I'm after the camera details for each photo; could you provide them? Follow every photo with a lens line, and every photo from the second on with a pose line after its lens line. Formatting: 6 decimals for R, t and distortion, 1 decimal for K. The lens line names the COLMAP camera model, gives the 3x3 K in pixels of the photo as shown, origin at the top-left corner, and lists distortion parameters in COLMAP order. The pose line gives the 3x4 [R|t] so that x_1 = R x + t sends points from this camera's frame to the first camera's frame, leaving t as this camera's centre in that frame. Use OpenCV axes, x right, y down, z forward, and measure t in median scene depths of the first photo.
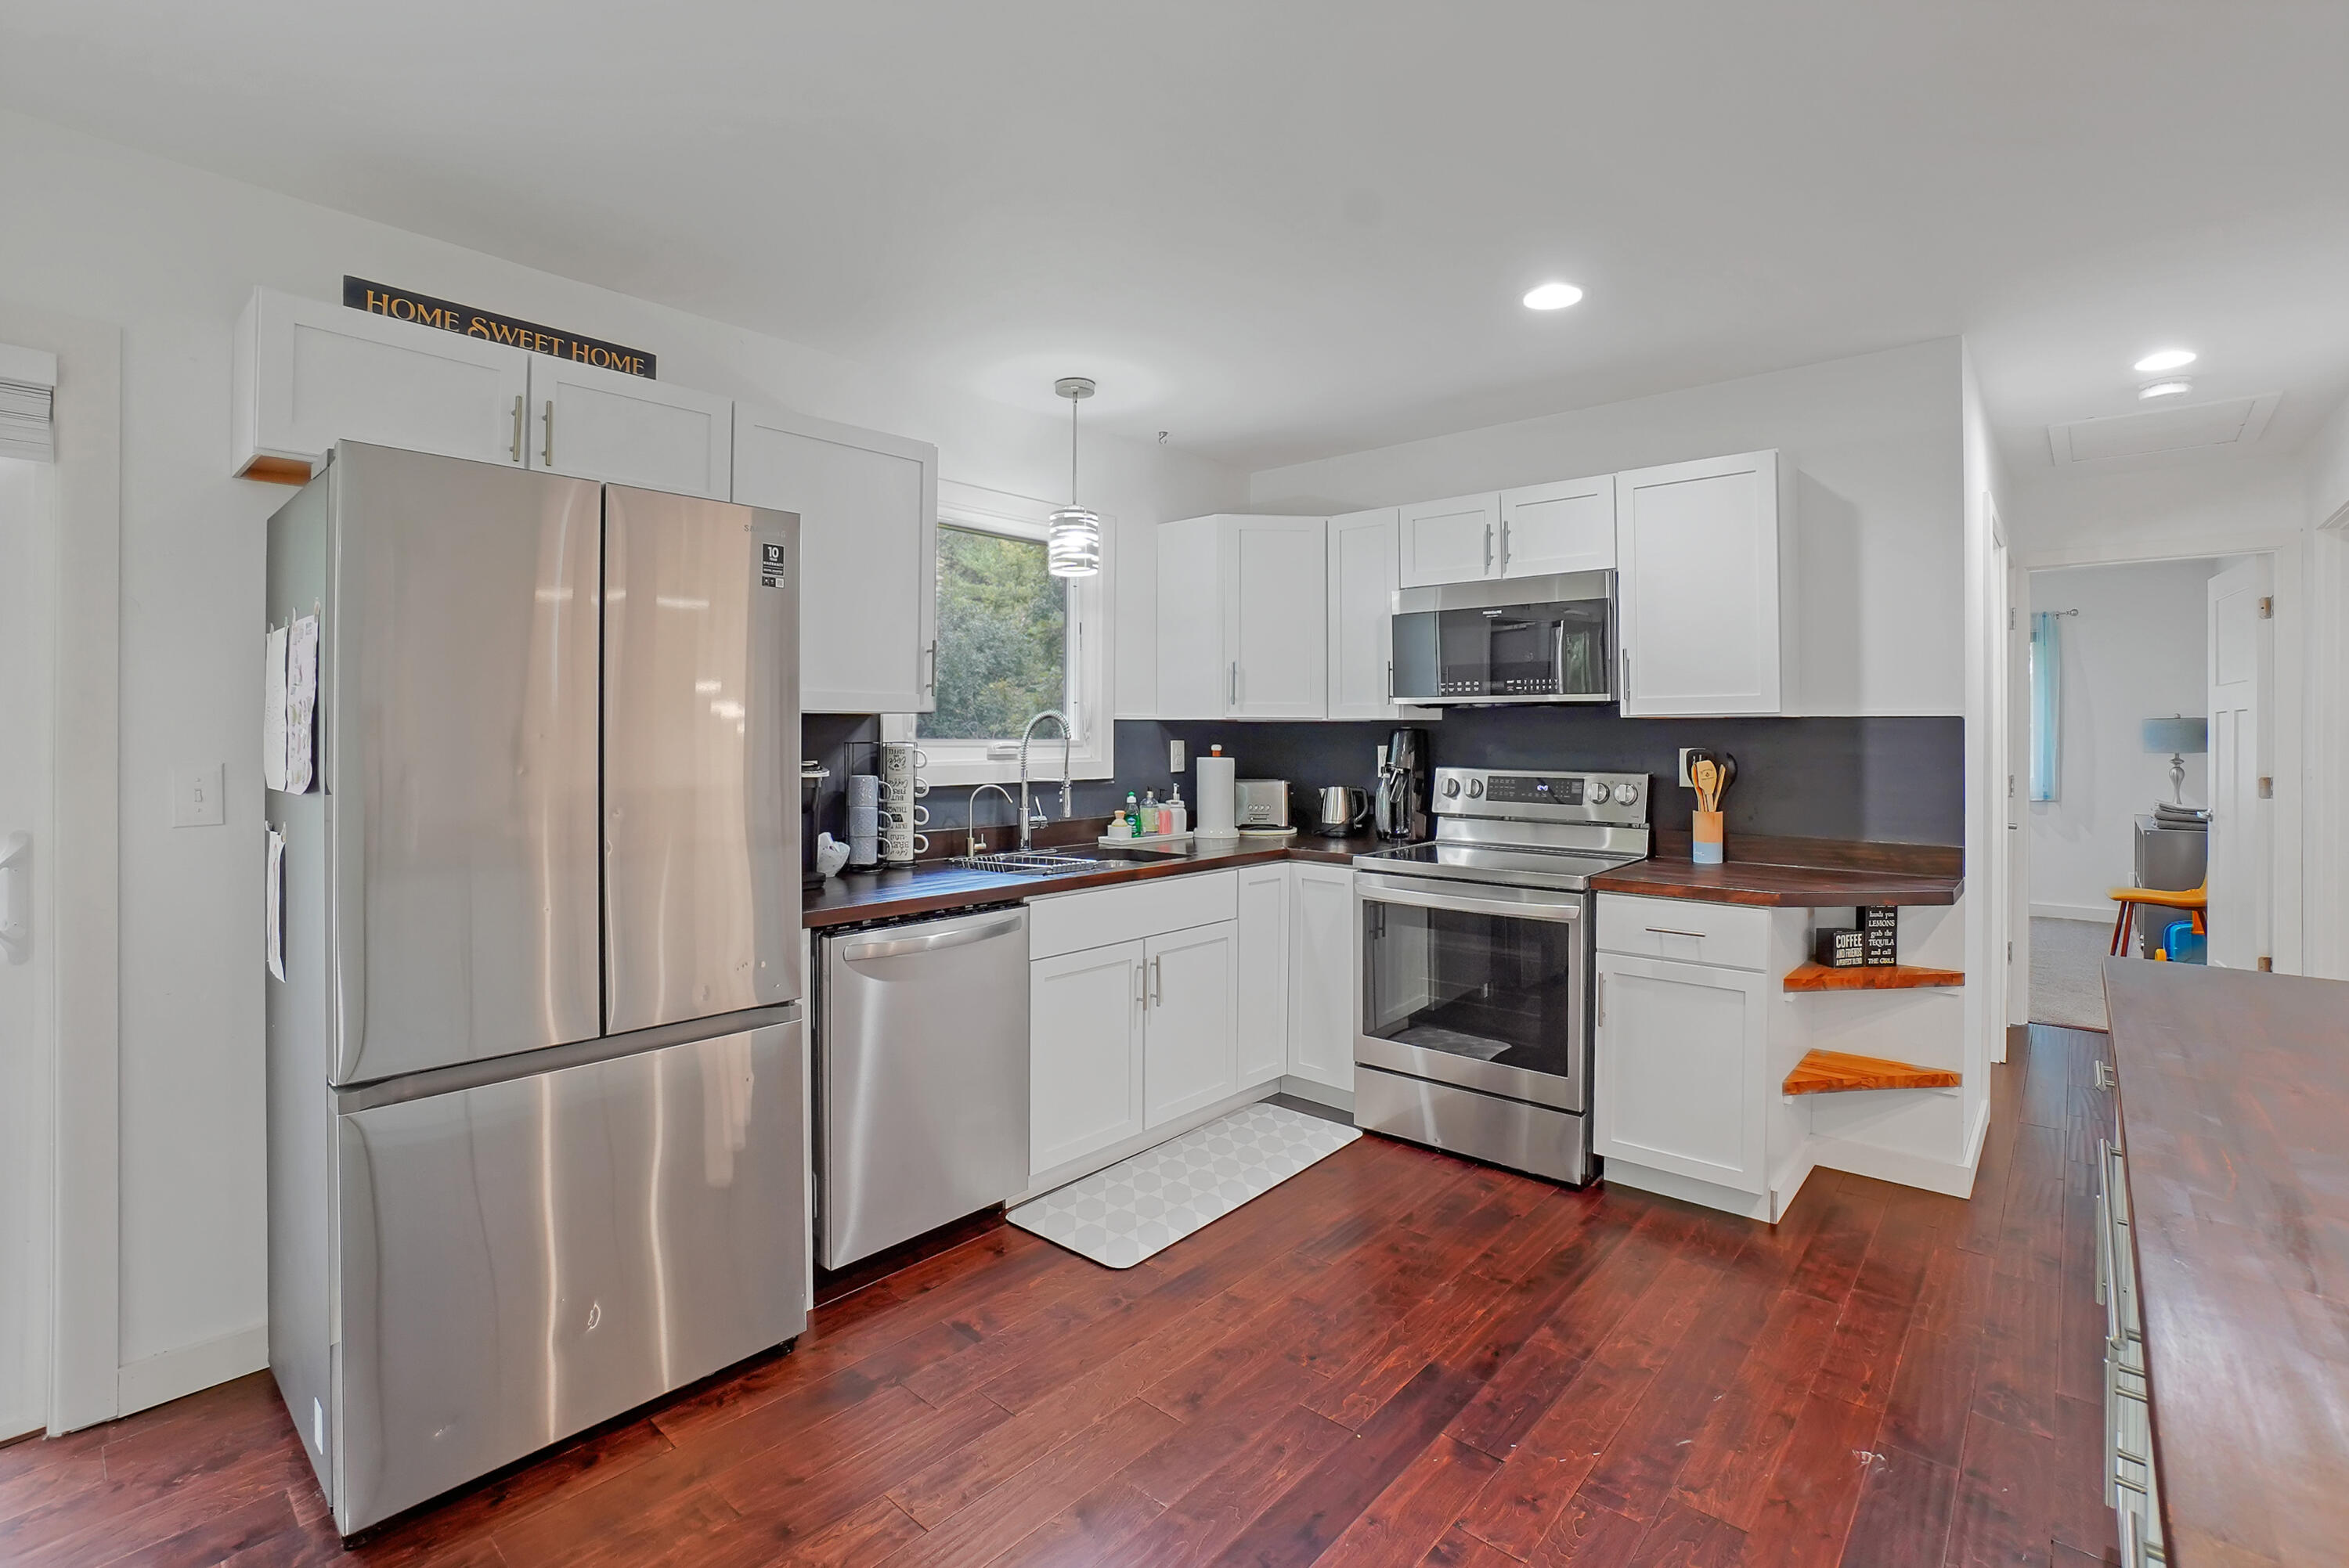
lens RADIAL K [[1072.6, 0, 1175.2], [0, 1072.6, 697.4], [0, 0, 1]] dist [-0.018897, -0.000168]
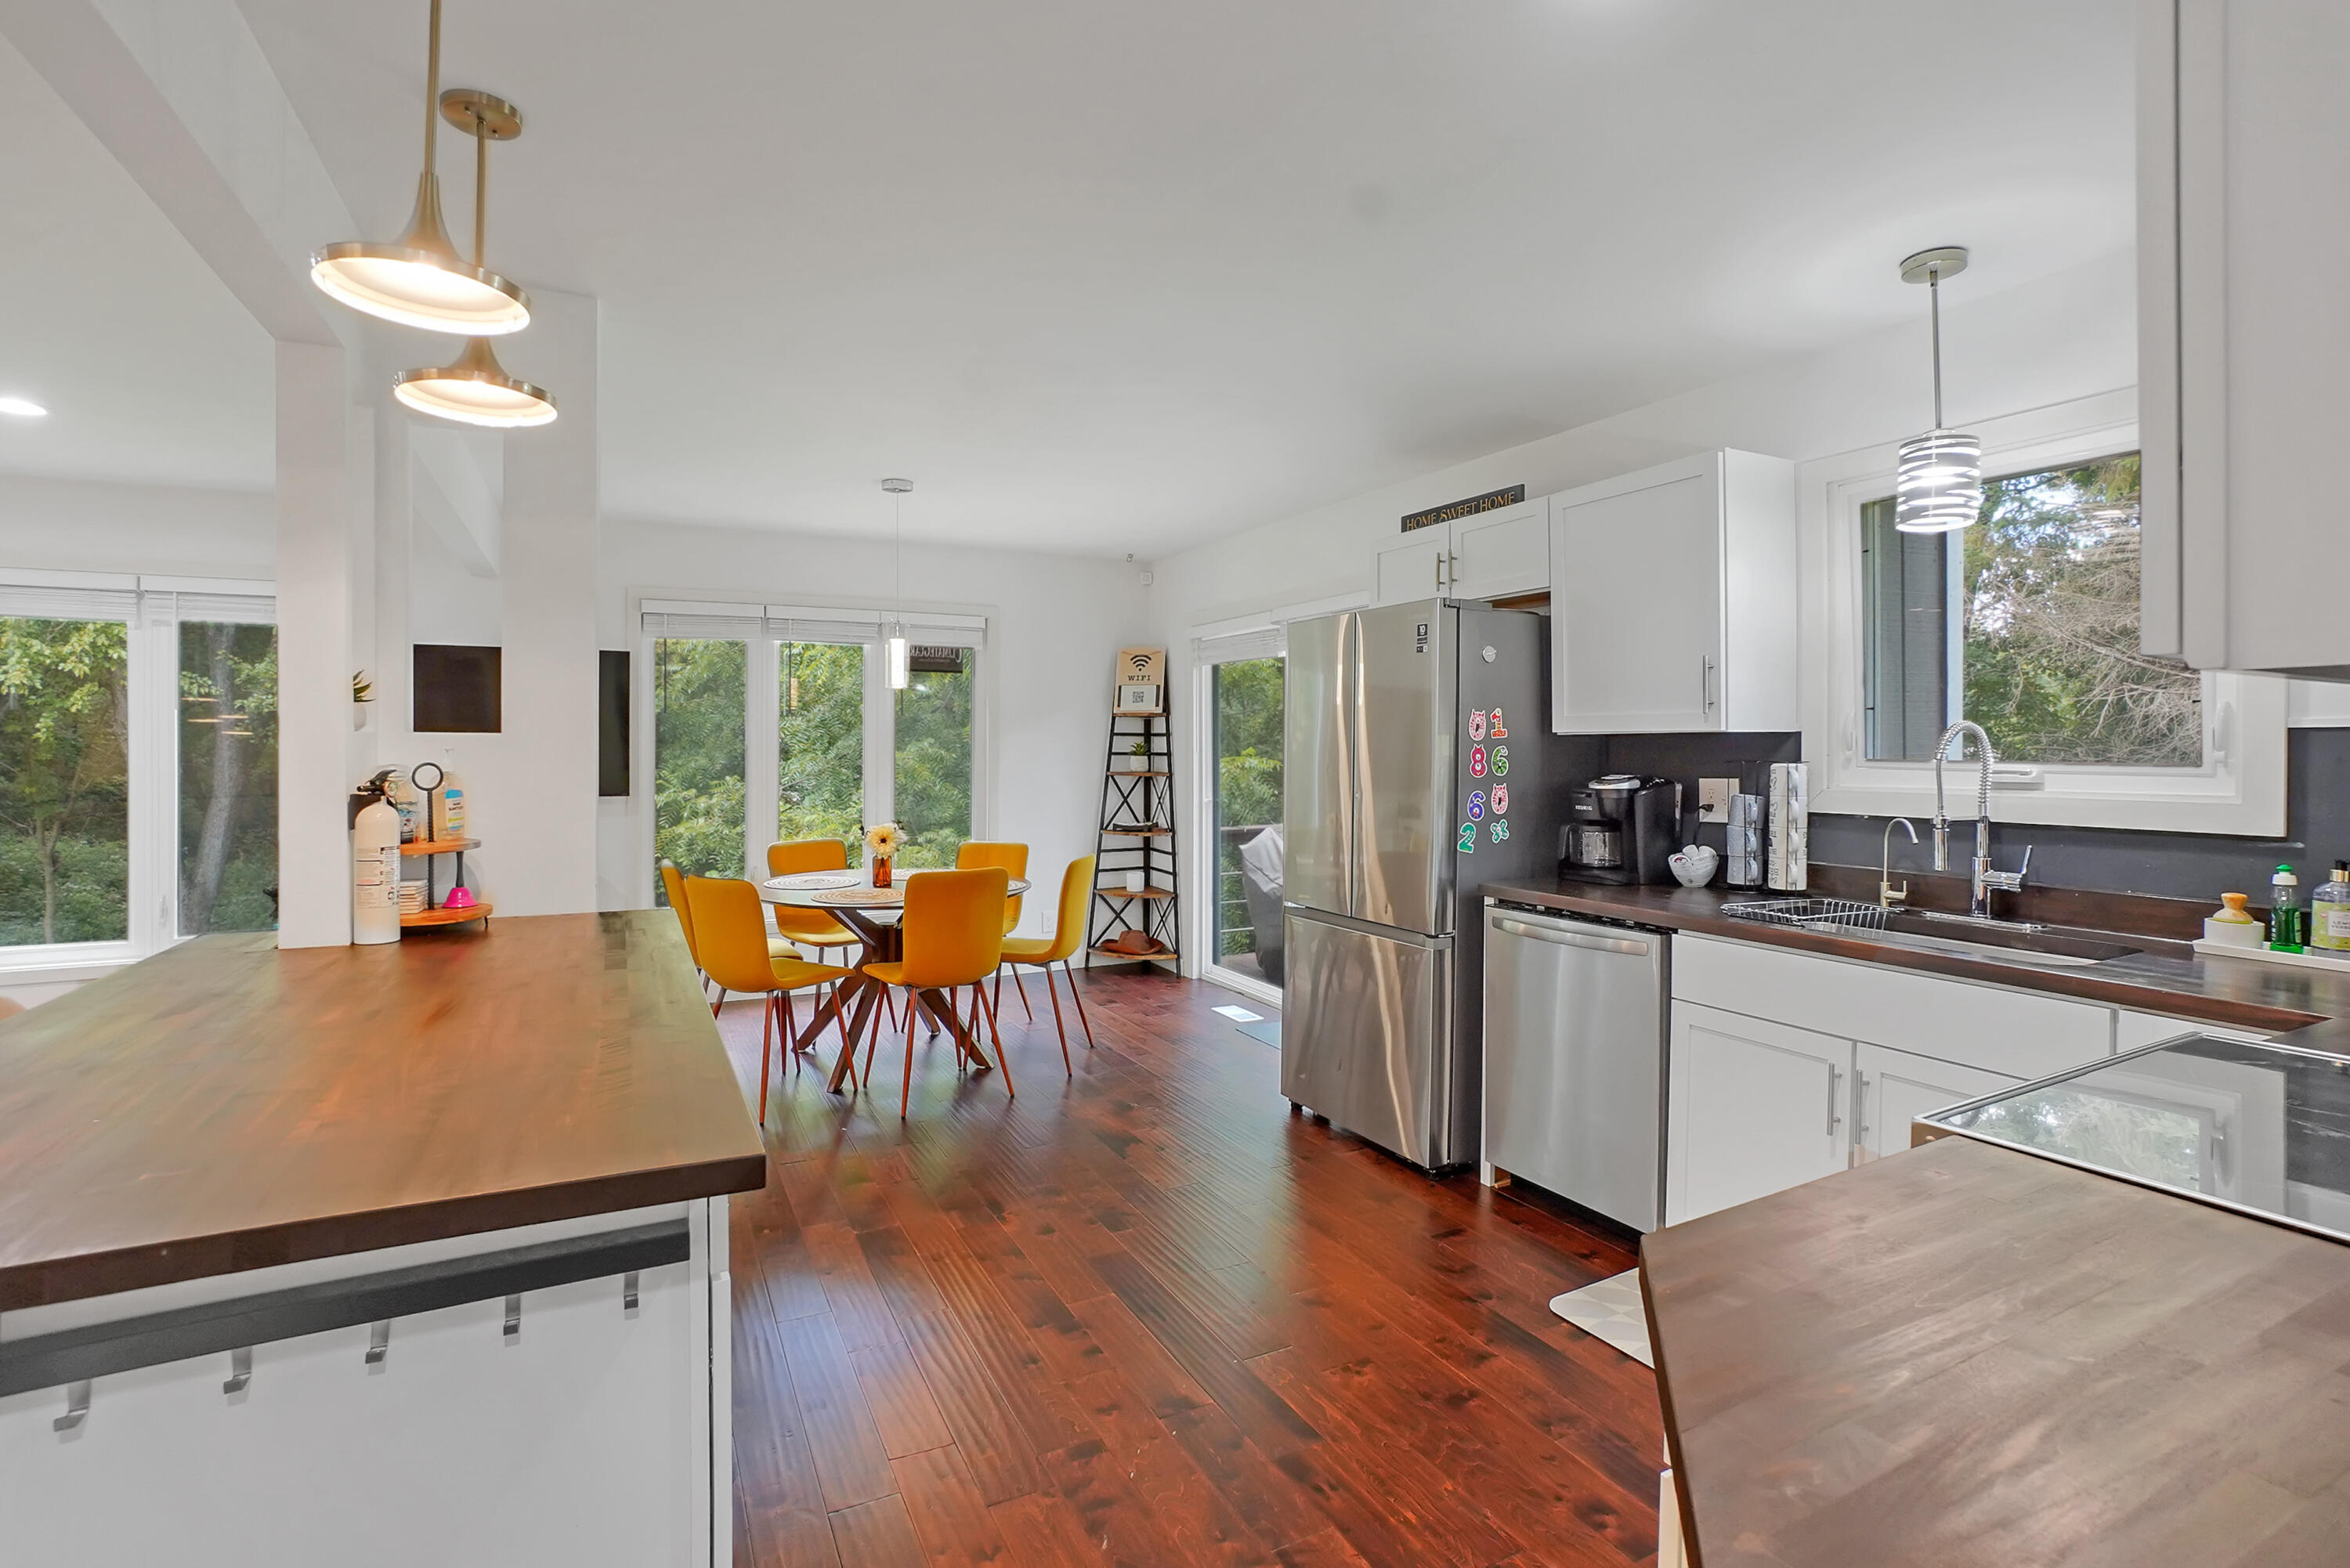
lens RADIAL K [[1063.1, 0, 1172.1], [0, 1063.1, 726.3], [0, 0, 1]] dist [-0.038428, 0.031099]
pose [[-0.346944, -0.022606, -0.937614, 0.734586], [0.030094, 0.998926, -0.035219, 0.026081], [0.937403, -0.040436, -0.345891, 0.778689]]
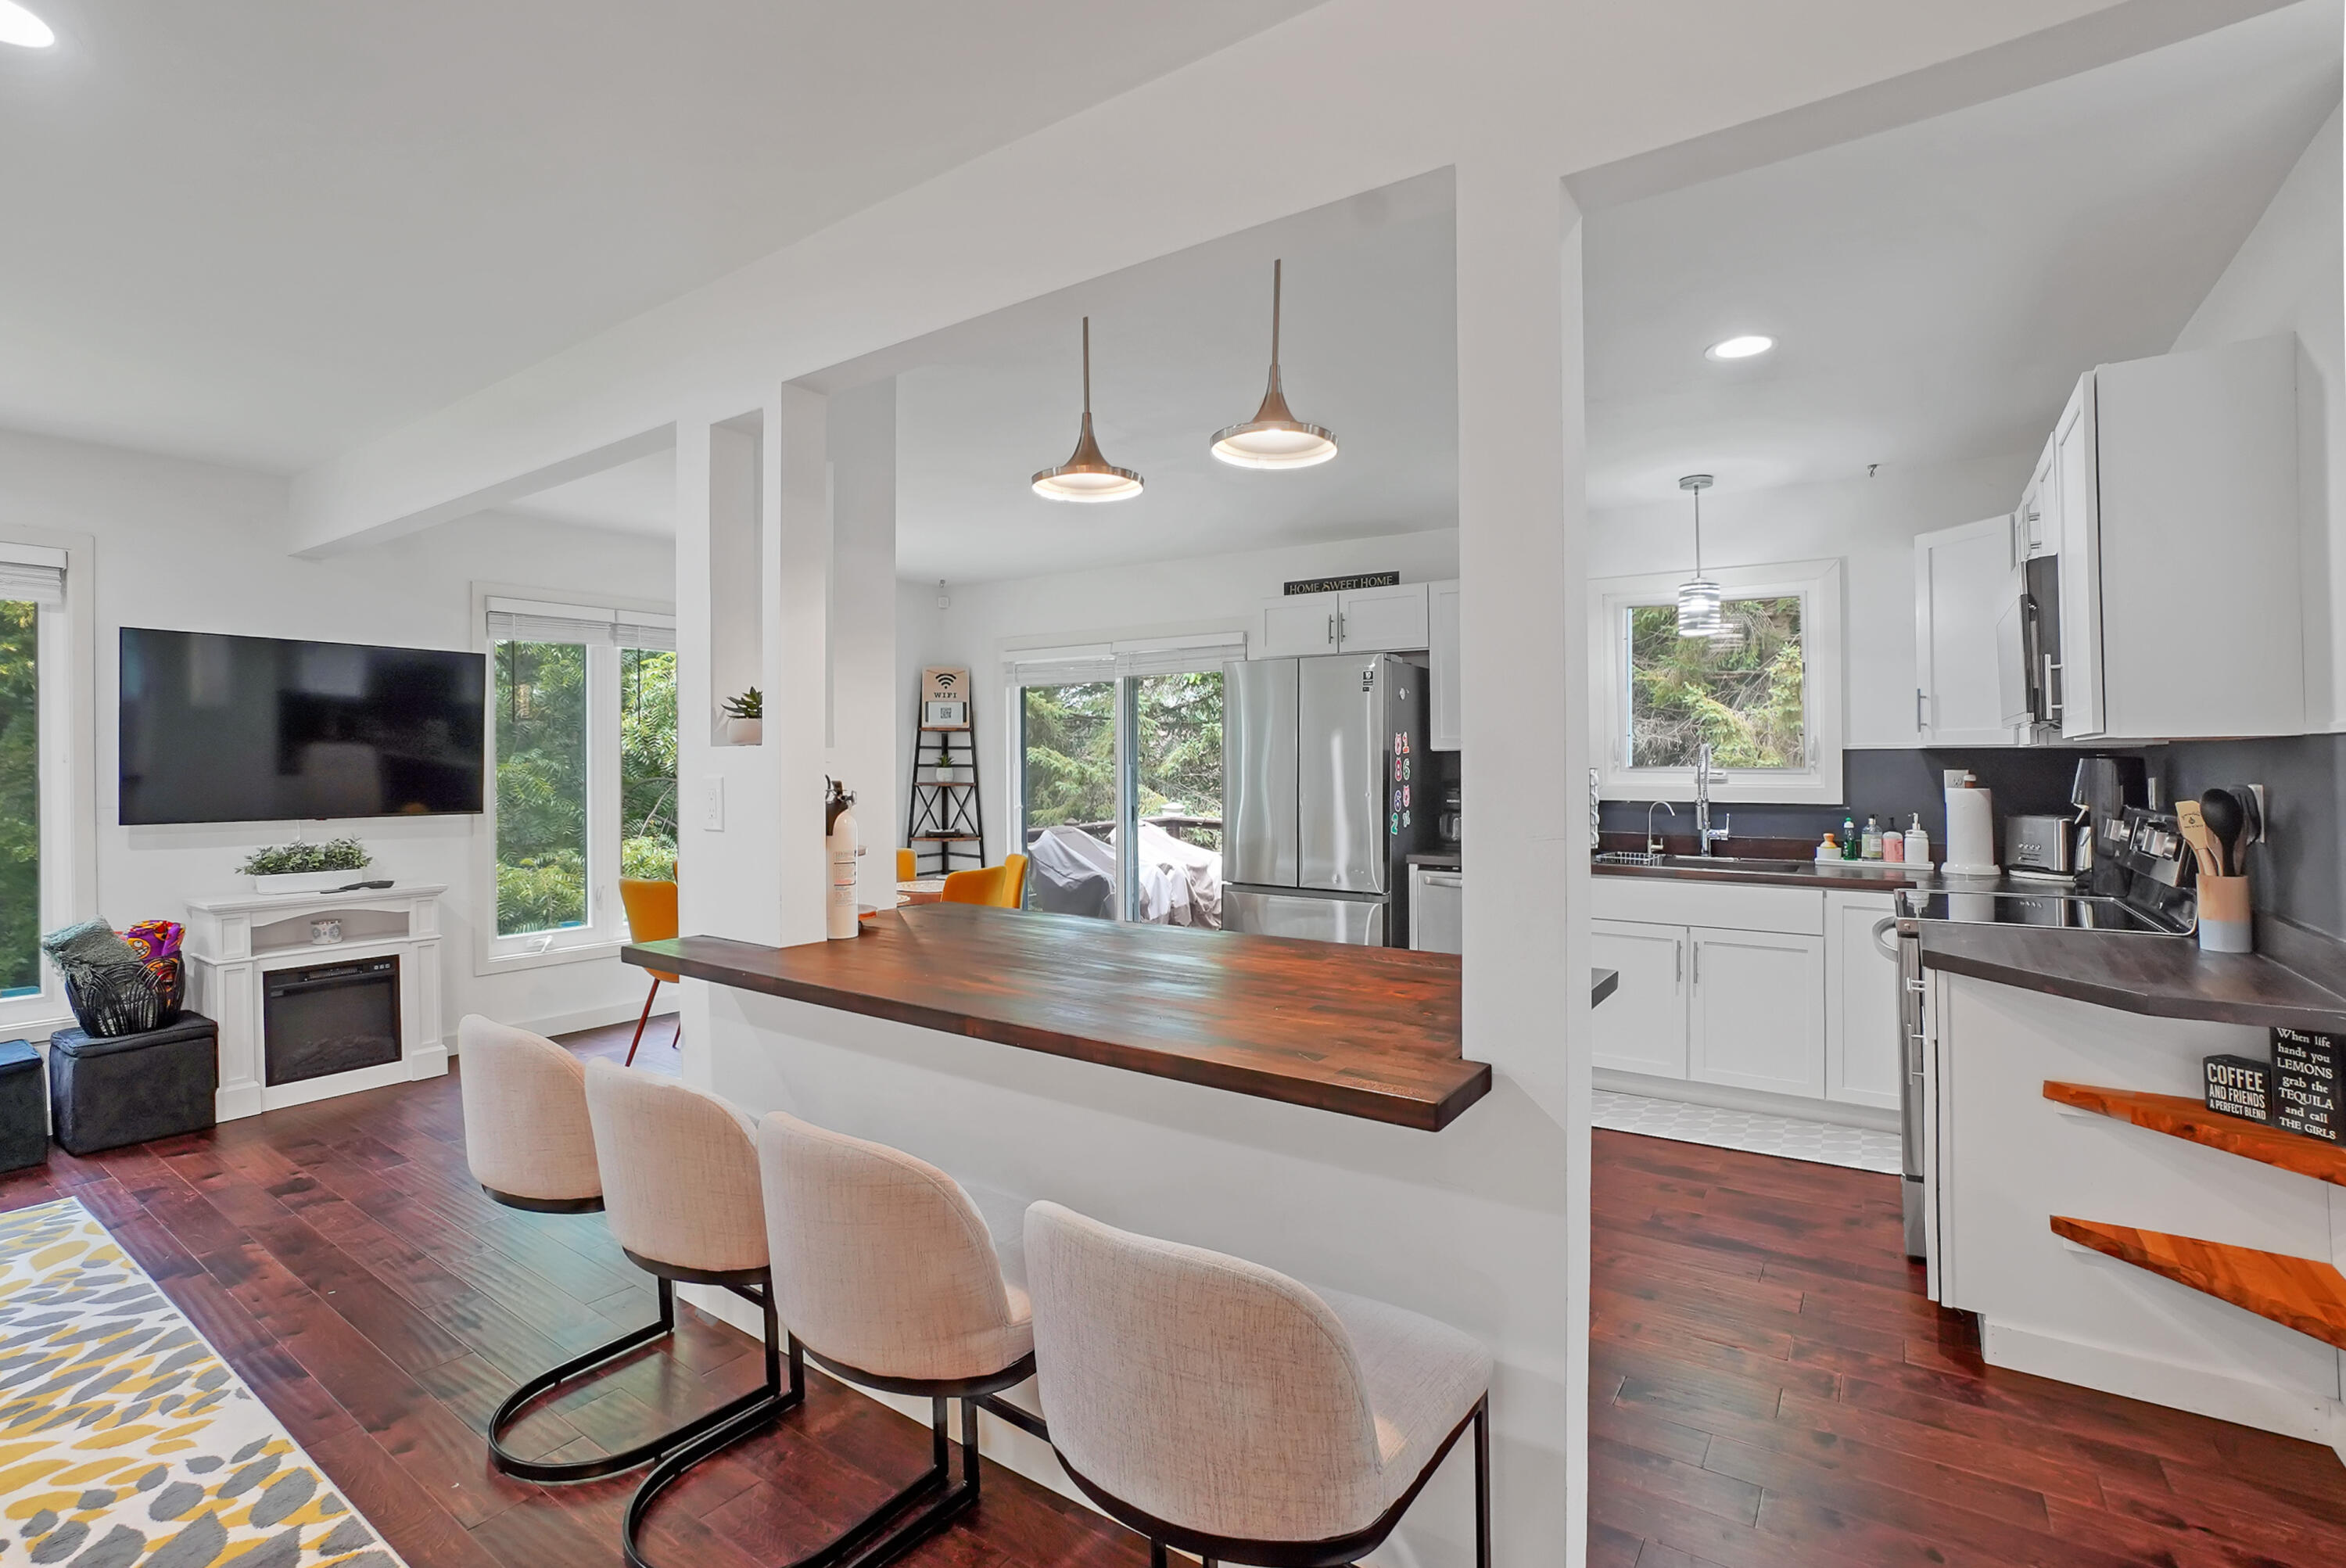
lens RADIAL K [[1068.1, 0, 1165.9], [0, 1068.1, 754.9], [0, 0, 1]] dist [-0.000644, -0.000296]
pose [[0.124858, -0.007284, -0.992148, 1.064332], [0.034892, 0.999387, -0.002946, 0.006823], [0.991561, -0.034250, 0.125035, 0.235282]]
